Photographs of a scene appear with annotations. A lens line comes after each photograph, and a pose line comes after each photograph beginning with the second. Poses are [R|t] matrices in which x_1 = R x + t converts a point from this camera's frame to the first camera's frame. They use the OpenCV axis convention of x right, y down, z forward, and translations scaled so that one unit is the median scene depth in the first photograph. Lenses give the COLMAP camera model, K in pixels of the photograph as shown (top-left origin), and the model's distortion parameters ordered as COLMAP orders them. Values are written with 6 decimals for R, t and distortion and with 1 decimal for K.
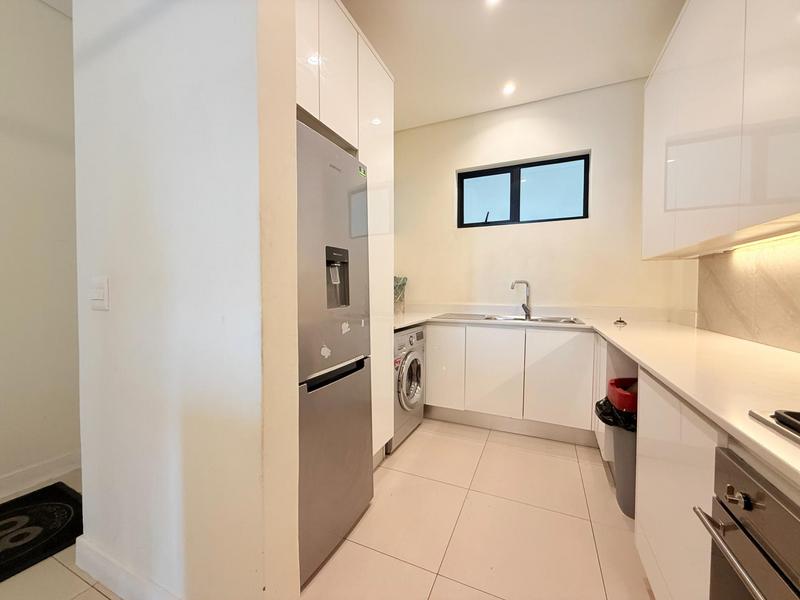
lens RADIAL K [[319.3, 0, 396.1], [0, 319.3, 298.5], [0, 0, 1]] dist [-0.002471, 0.001021]
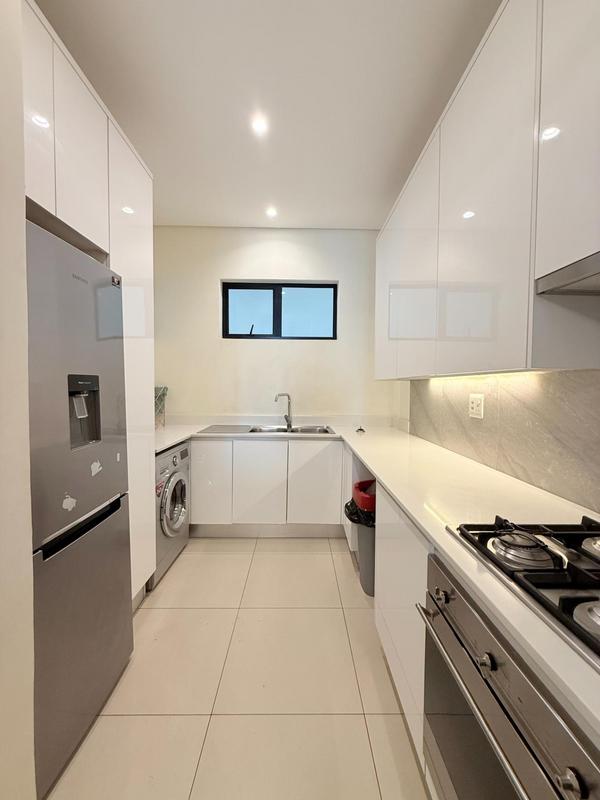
lens RADIAL K [[319.3, 0, 300.7], [0, 319.3, 396.0], [0, 0, 1]] dist [-0.002471, 0.001021]
pose [[0.904979, -0.008495, 0.425372, -0.017969], [0.006797, 0.999962, 0.005510, -0.071689], [-0.425402, -0.002095, 0.905002, 0.001109]]
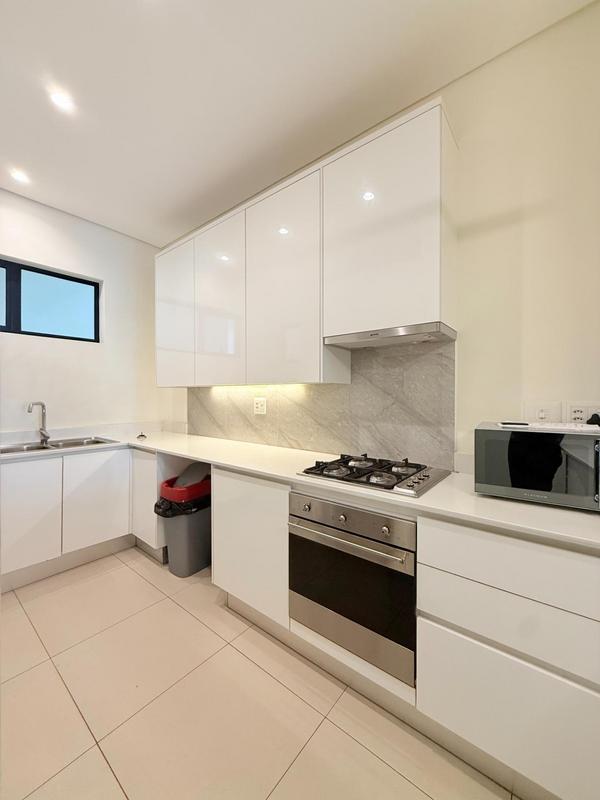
lens RADIAL K [[319.3, 0, 299.7], [0, 319.3, 397.1], [0, 0, 1]] dist [-0.002471, 0.001021]
pose [[0.246649, -0.008305, 0.969069, -0.380798], [0.027530, 0.999620, 0.001560, -0.069335], [-0.968714, 0.026294, 0.246784, 0.114525]]
